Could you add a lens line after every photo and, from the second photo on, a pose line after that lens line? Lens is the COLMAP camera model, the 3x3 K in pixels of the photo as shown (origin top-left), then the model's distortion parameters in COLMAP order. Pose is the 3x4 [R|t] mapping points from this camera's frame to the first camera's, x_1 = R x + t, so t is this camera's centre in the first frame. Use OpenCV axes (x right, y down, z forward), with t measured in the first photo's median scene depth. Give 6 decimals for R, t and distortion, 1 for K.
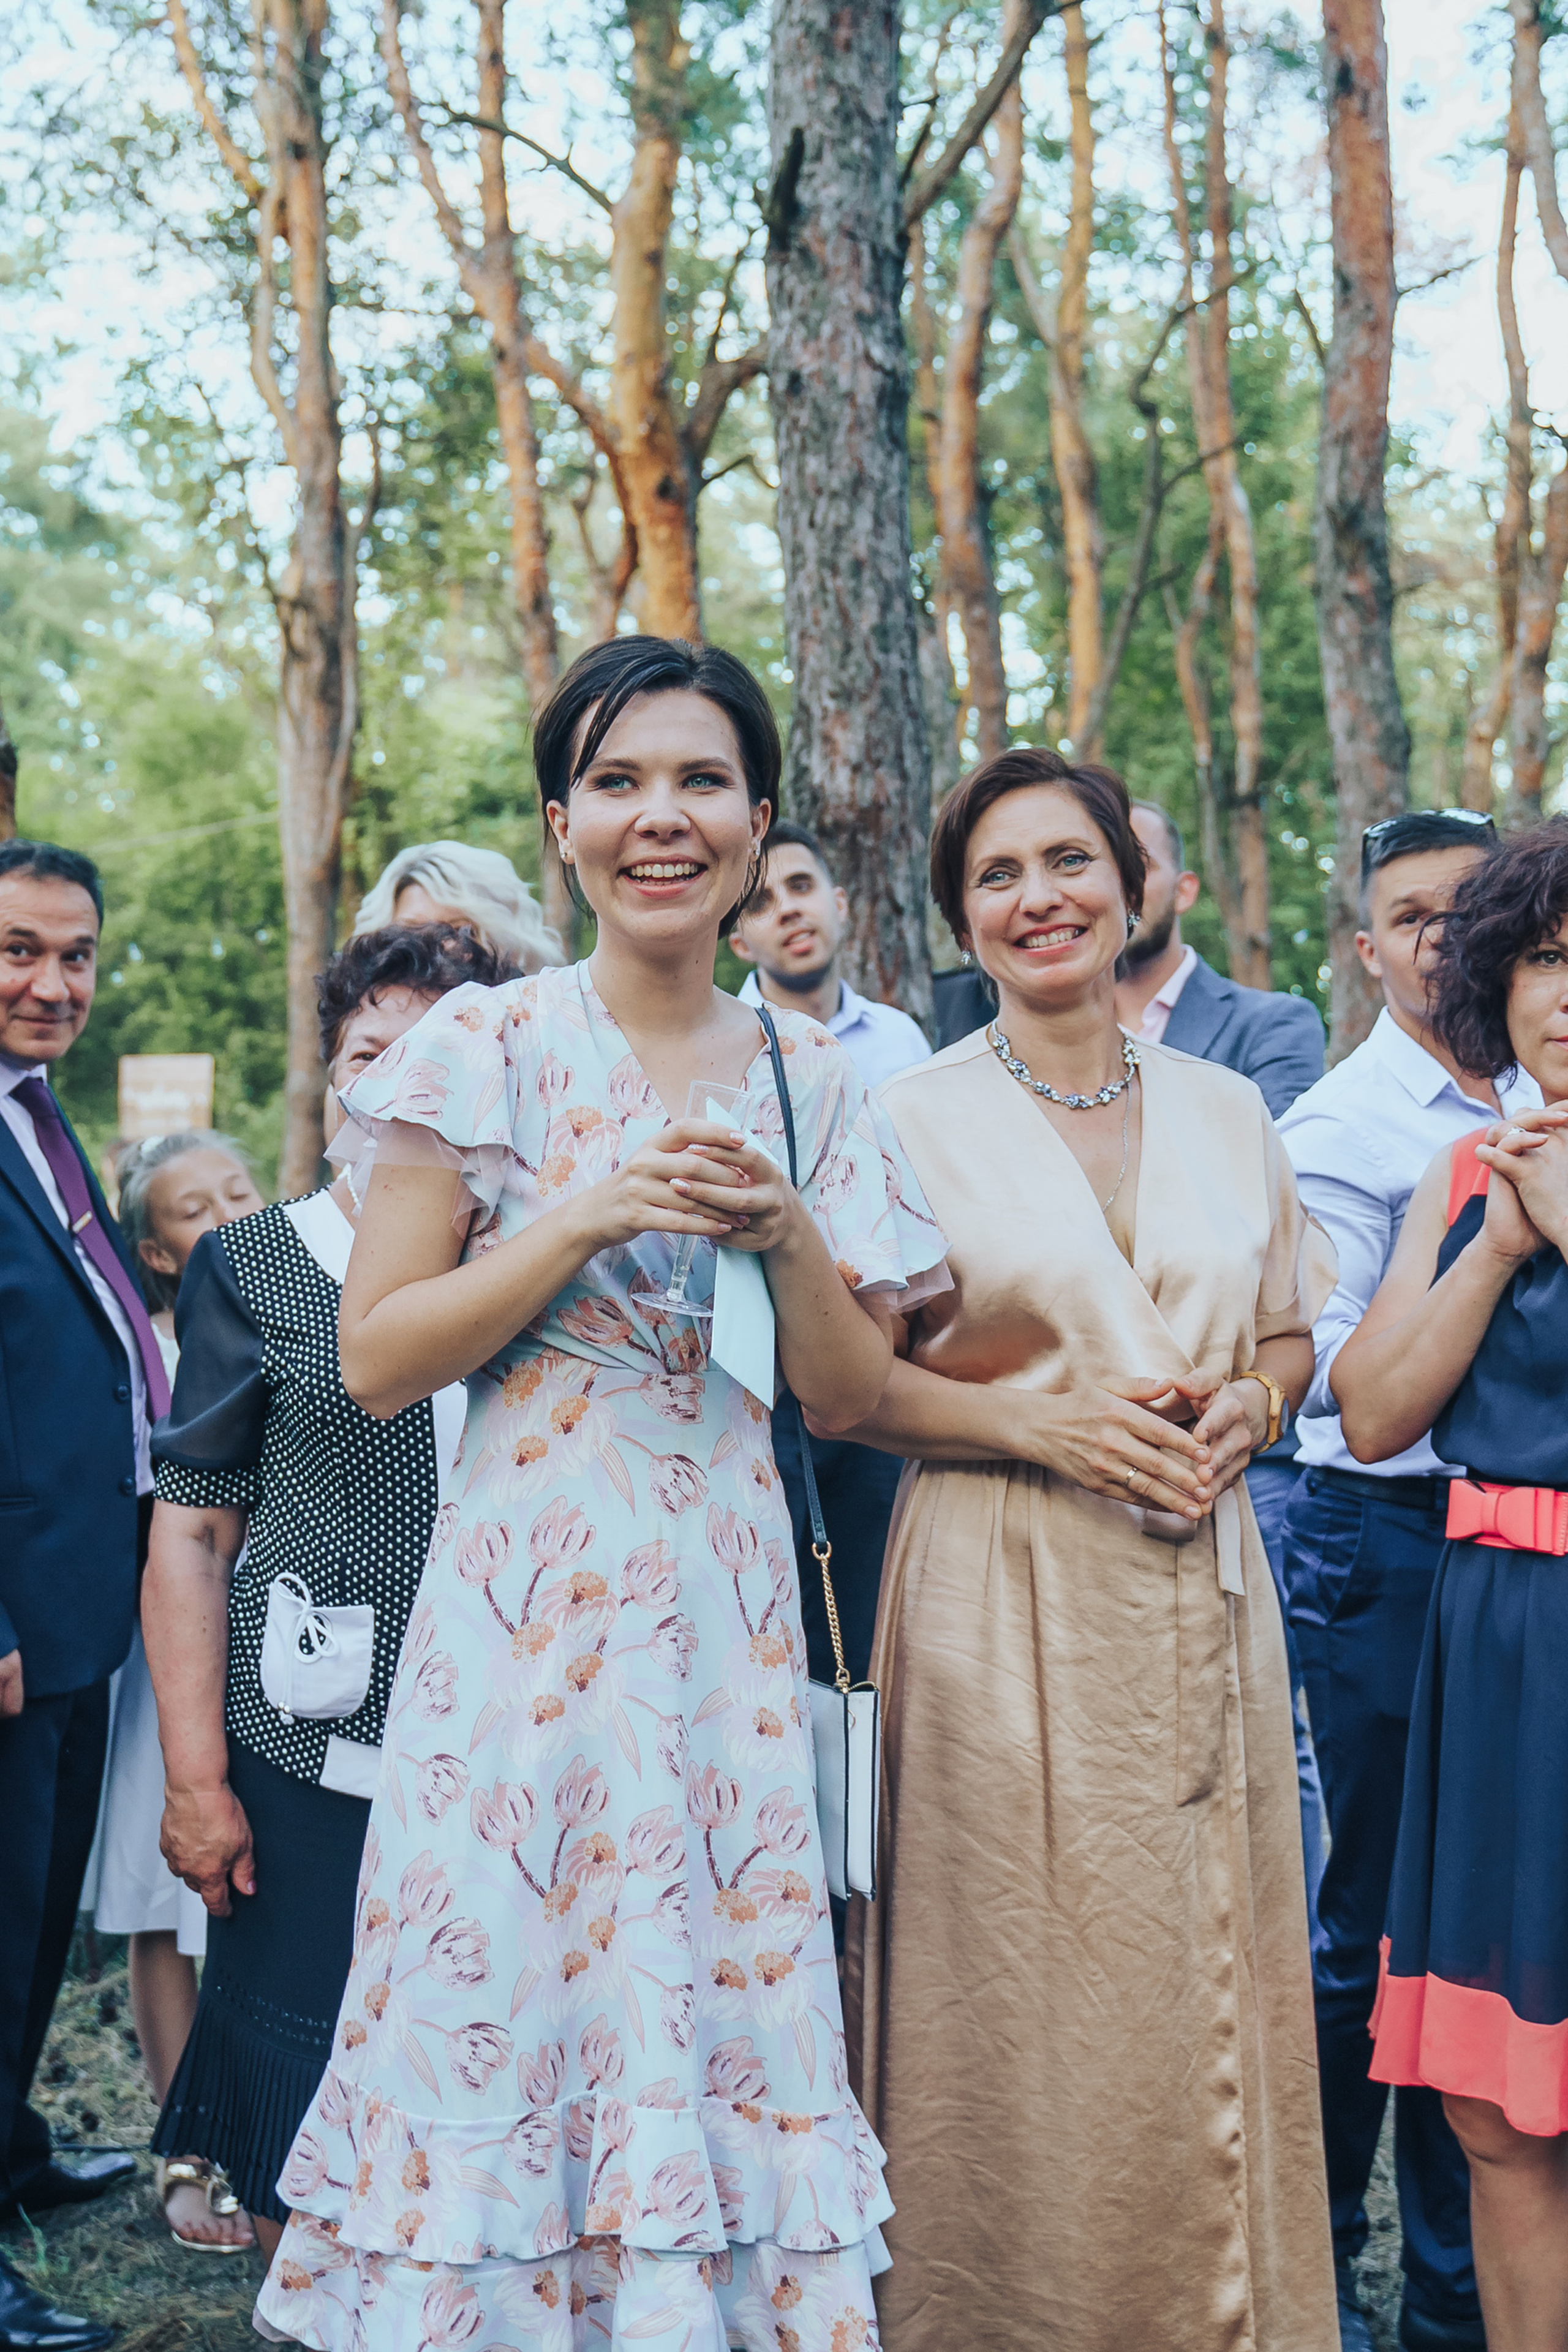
lens RADIAL K [[2885.8, 0, 784.0], [0, 2885.8, 1176.0], [0, 0, 1]] dist [0.012173, -0.034164]
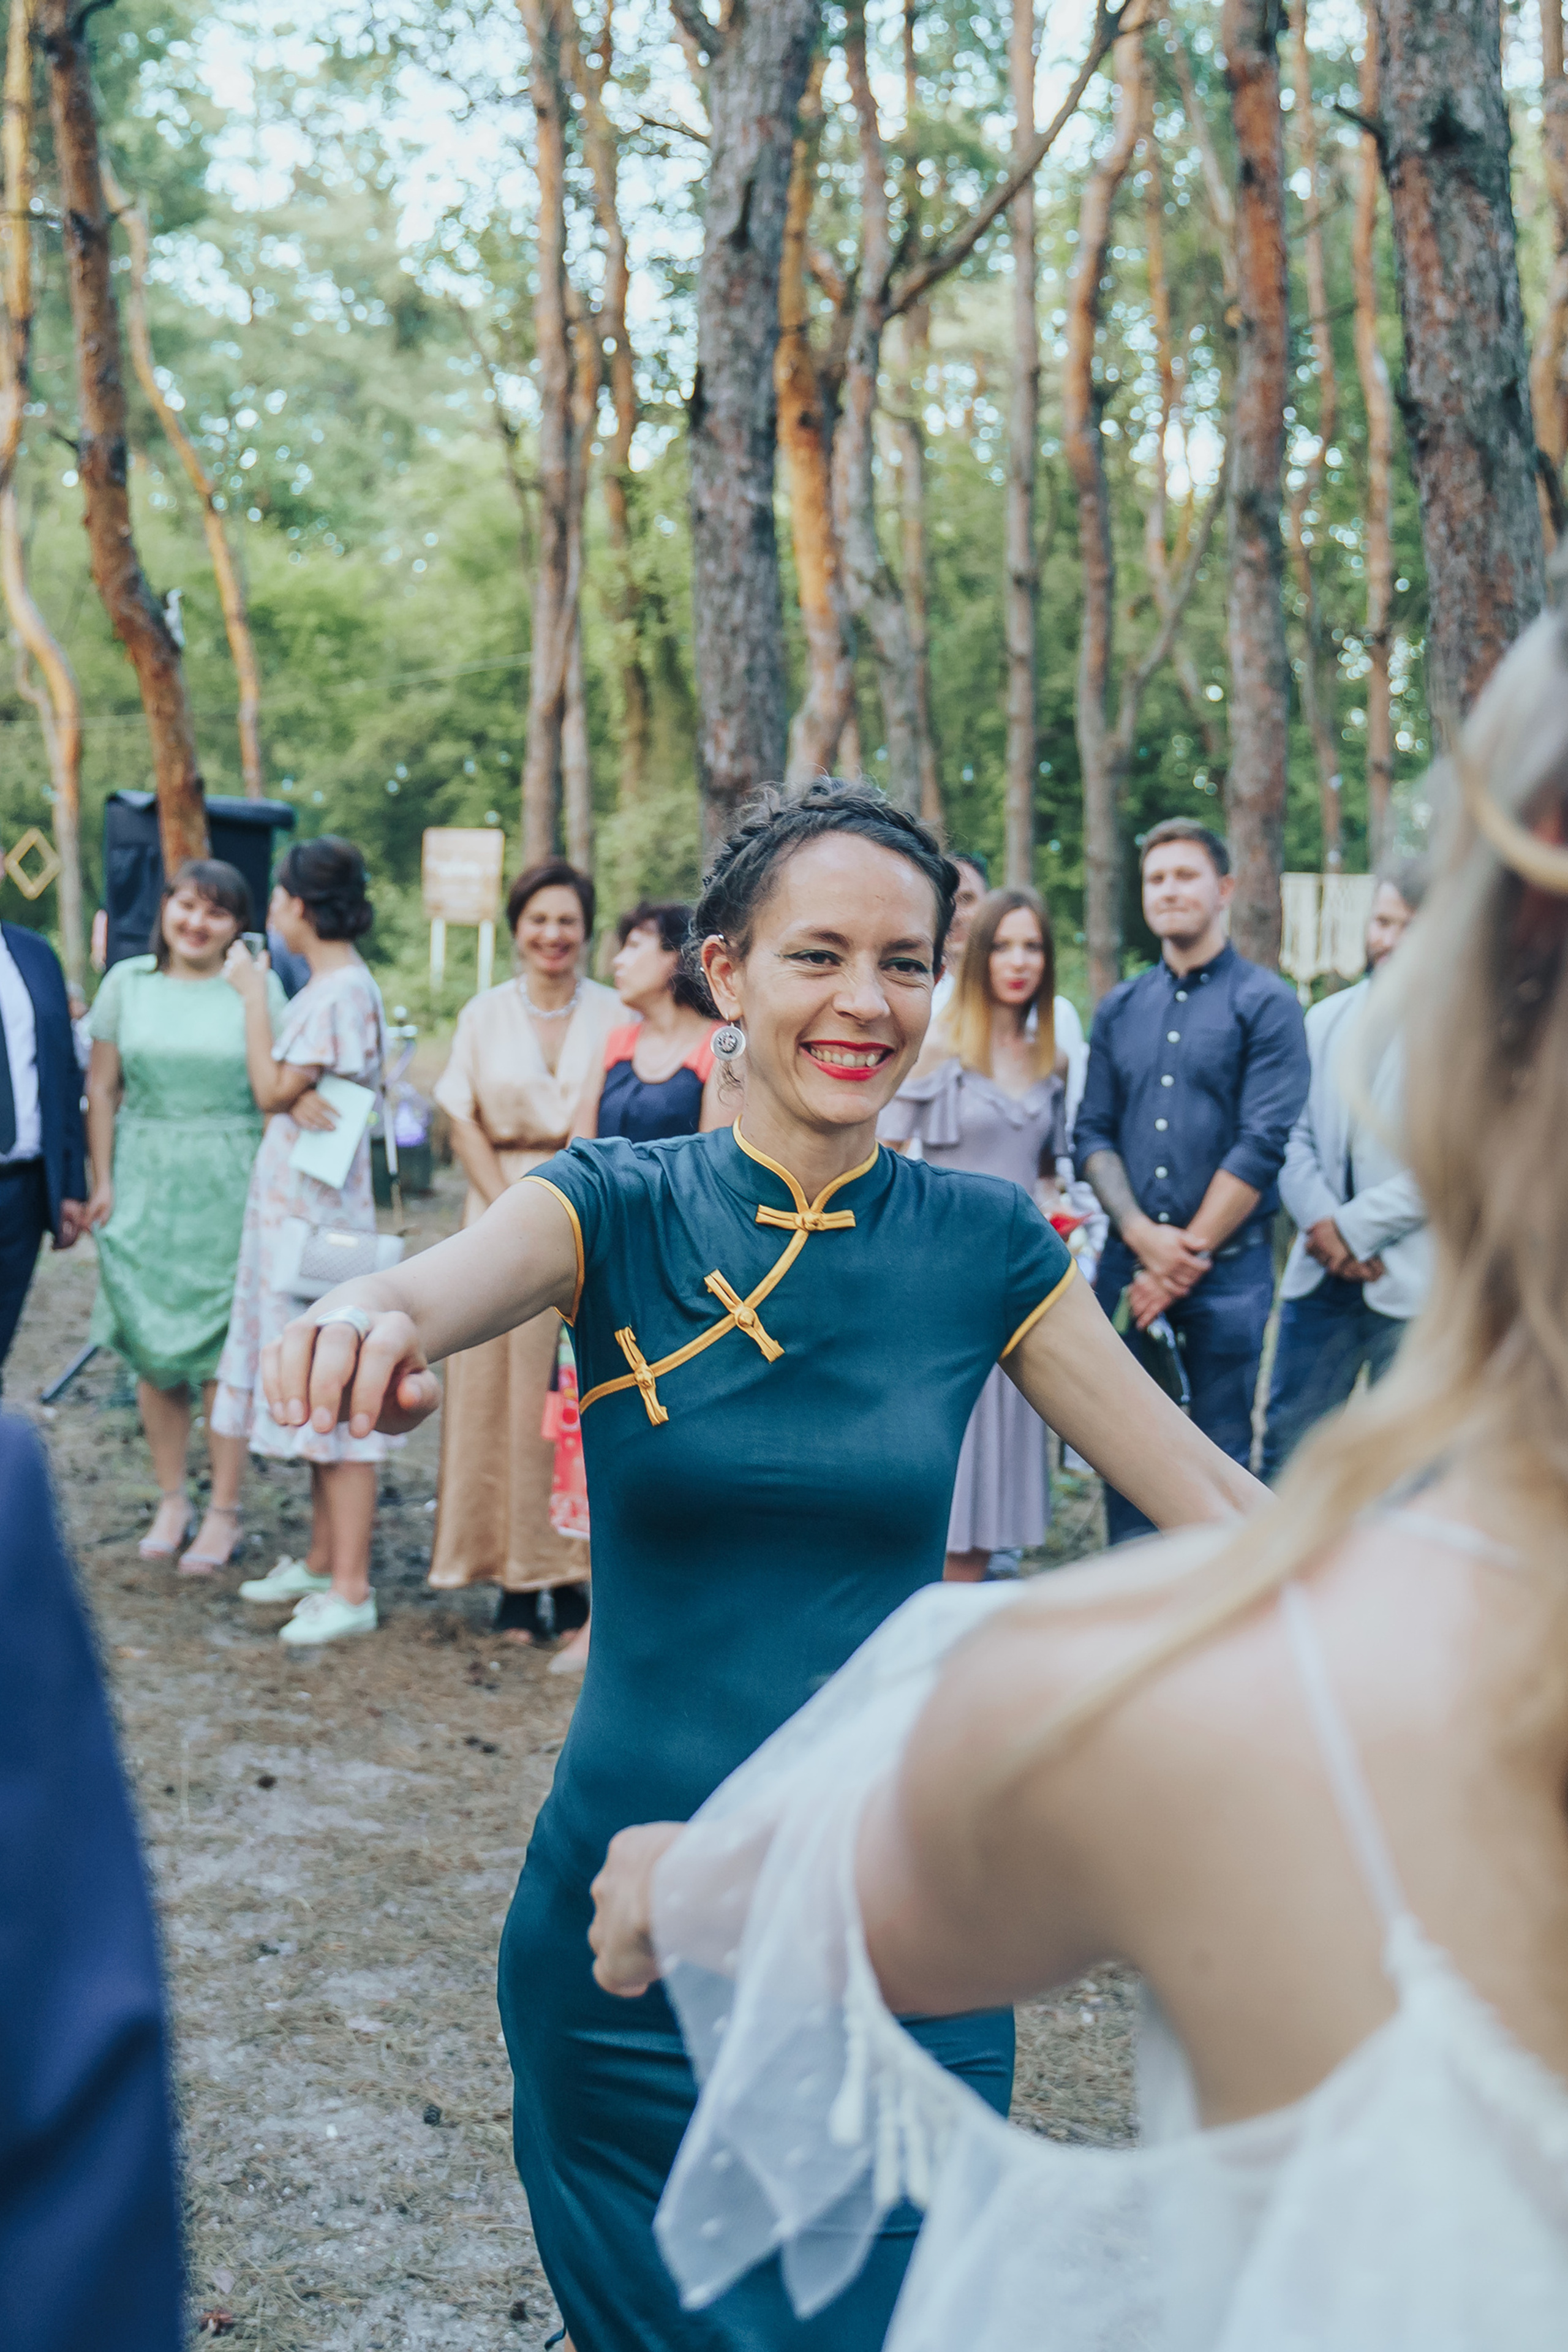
lens RADIAL K [[2885.8, 0, 784.0], [0, 2885.8, 1176.0], [0, 0, 1]] dist [0.012173, -0.034164]
pose [[0.992152, 0.038945, -0.118820, 0.152418], [-0.028357, 0.995580, 0.089535, -0.030469], [0.121782, -0.085463, 0.988871, -0.371805]]
